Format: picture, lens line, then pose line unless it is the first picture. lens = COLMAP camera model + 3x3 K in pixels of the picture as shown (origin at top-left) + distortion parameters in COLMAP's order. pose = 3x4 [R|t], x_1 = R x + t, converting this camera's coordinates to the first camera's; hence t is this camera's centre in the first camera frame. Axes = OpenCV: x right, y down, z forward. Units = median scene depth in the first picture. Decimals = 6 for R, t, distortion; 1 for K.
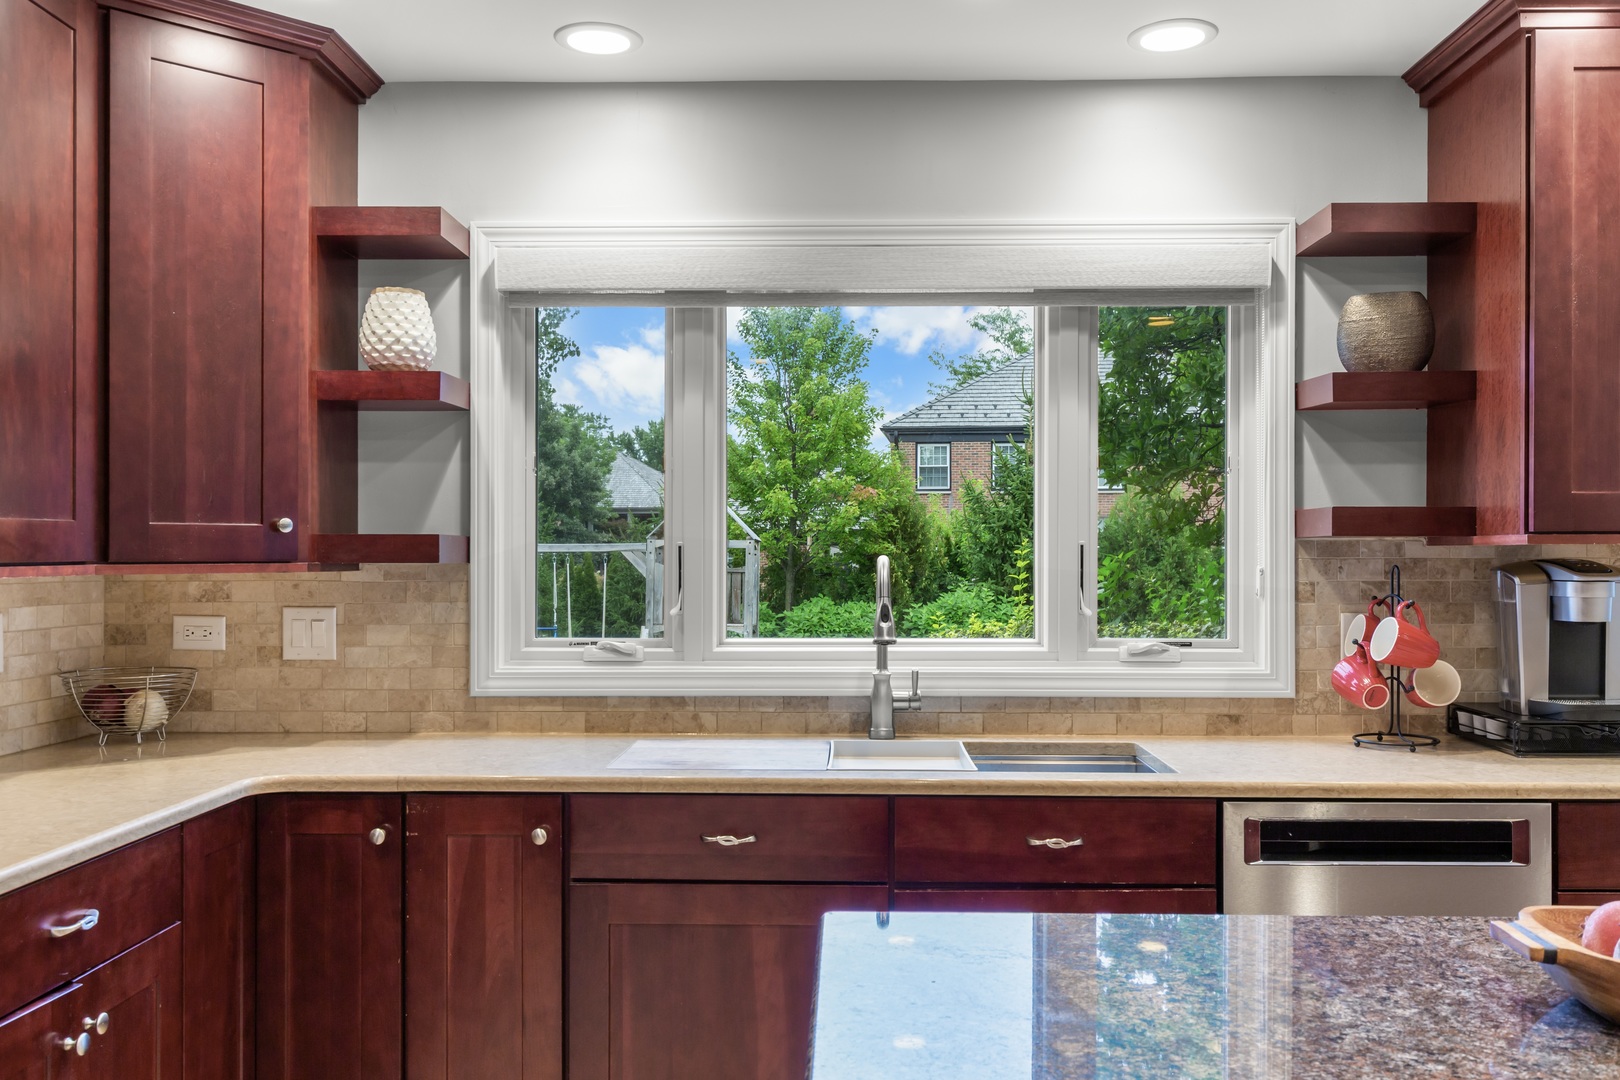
lens RADIAL K [[1299.3, 0, 809.1], [0, 1299.3, 546.4], [0, 0, 1]] dist [-0.006210, 0.003406]
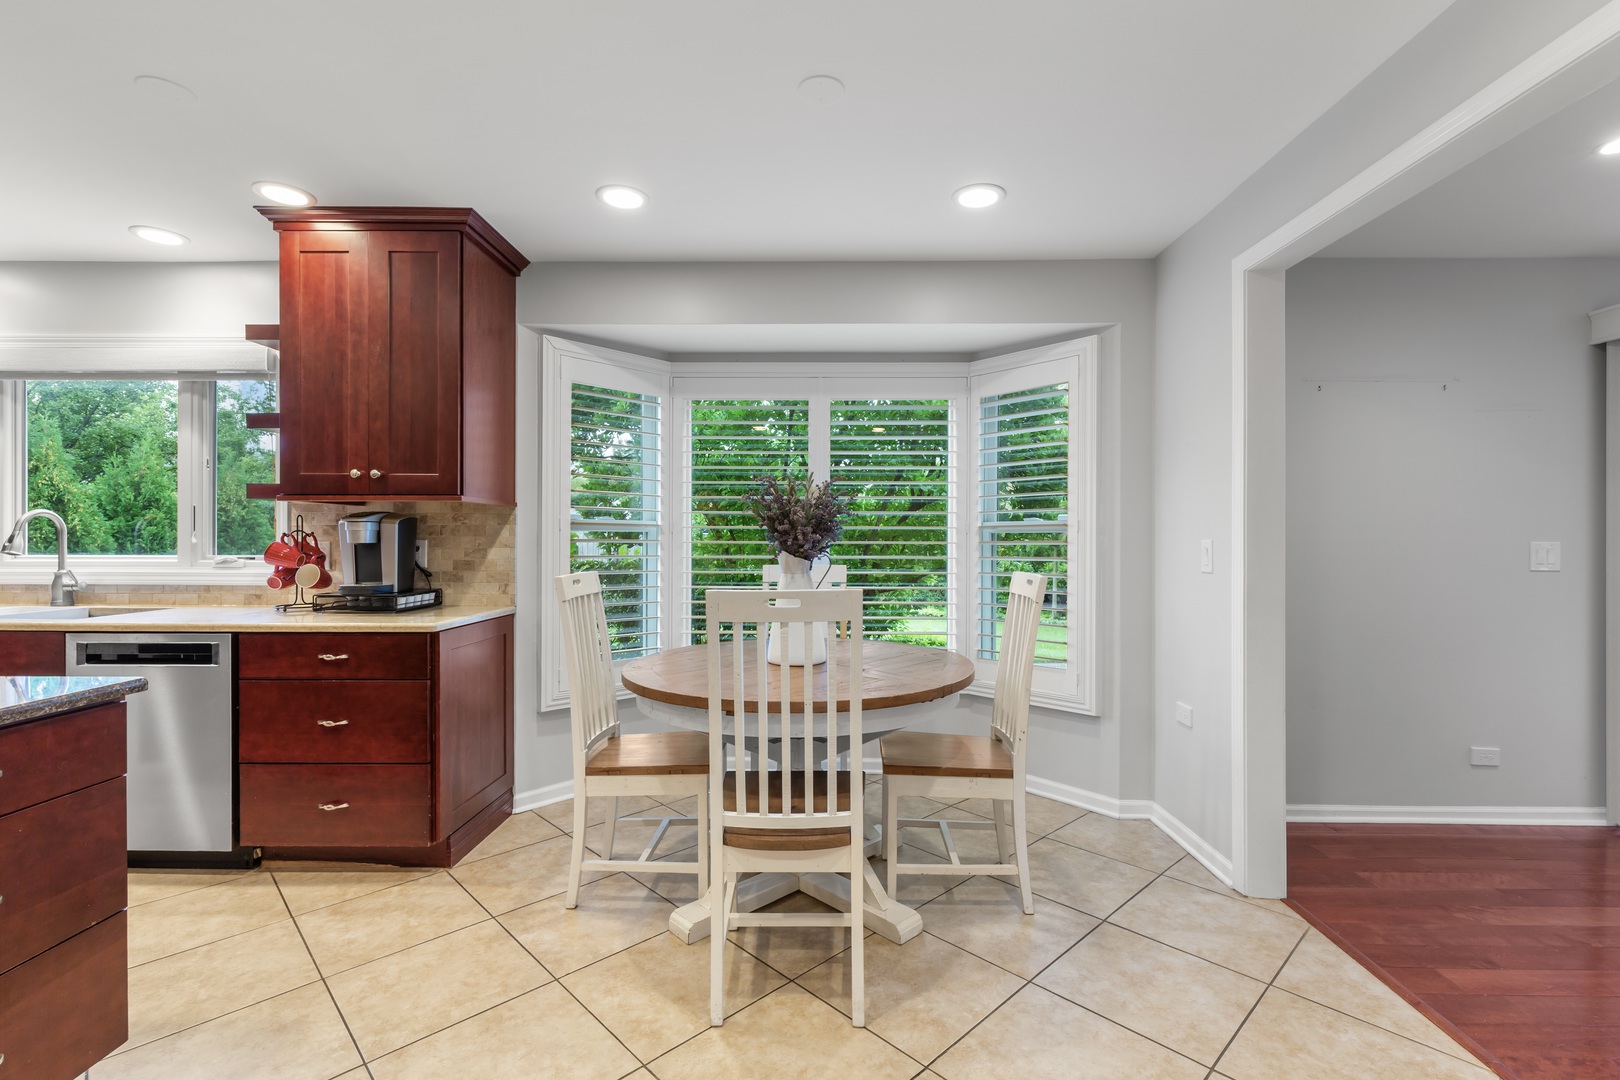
lens RADIAL K [[728.3, 0, 813.4], [0, 728.3, 534.5], [0, 0, 1]] dist [0.001389, 0.000079]
pose [[0.999721, 0.004507, 0.023197, 1.120177], [-0.004737, 0.999940, 0.009860, 0.028441], [-0.023151, -0.009967, 0.999682, -0.077168]]
